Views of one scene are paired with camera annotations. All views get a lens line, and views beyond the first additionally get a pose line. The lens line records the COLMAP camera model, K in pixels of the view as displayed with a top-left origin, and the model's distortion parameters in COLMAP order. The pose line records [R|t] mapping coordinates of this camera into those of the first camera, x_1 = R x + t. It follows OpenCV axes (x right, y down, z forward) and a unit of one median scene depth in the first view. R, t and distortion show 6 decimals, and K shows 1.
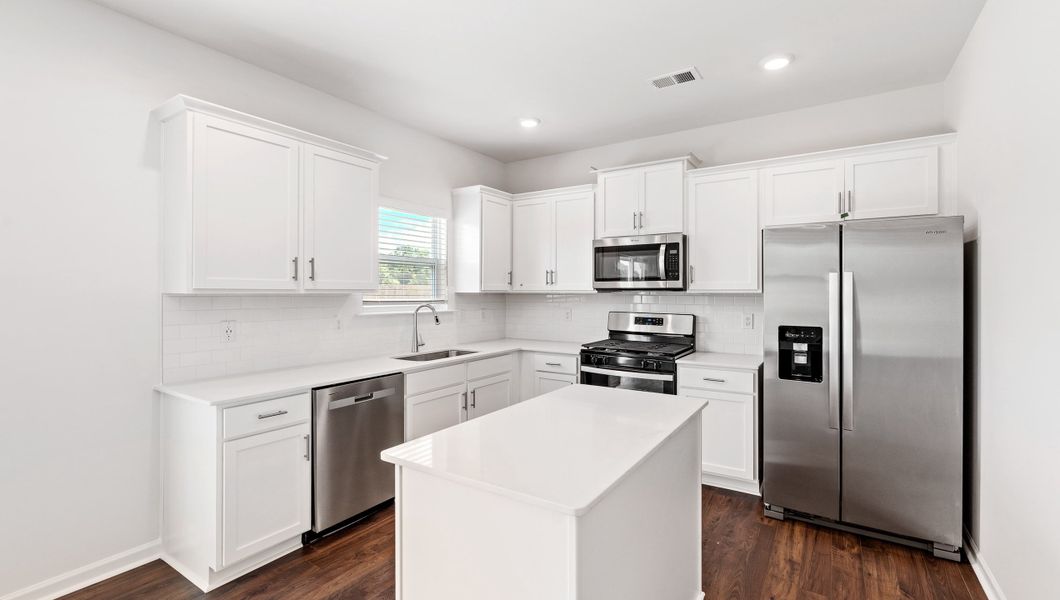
lens RADIAL K [[493.9, 0, 530.1], [0, 493.9, 287.9], [0, 0, 1]] dist [0.000260, -0.000023]
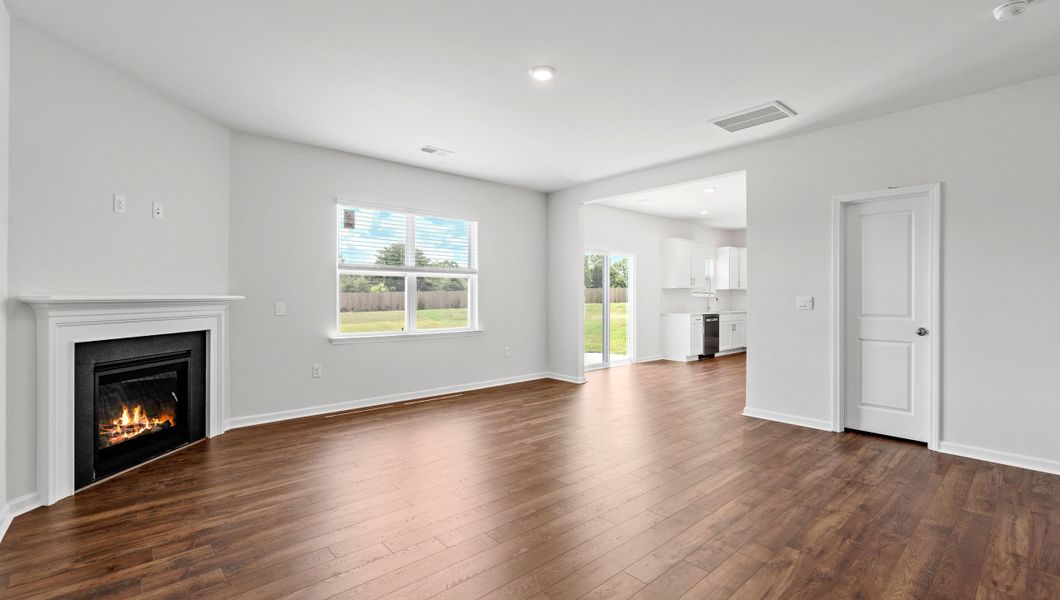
lens RADIAL K [[455.7, 0, 526.0], [0, 455.7, 296.7], [0, 0, 1]] dist [-0.001877, -0.000207]
pose [[0.961184, -0.013386, -0.275583, -0.447522], [0.013075, 0.999910, -0.002969, 0.040178], [0.275598, -0.000750, 0.961273, -1.494982]]
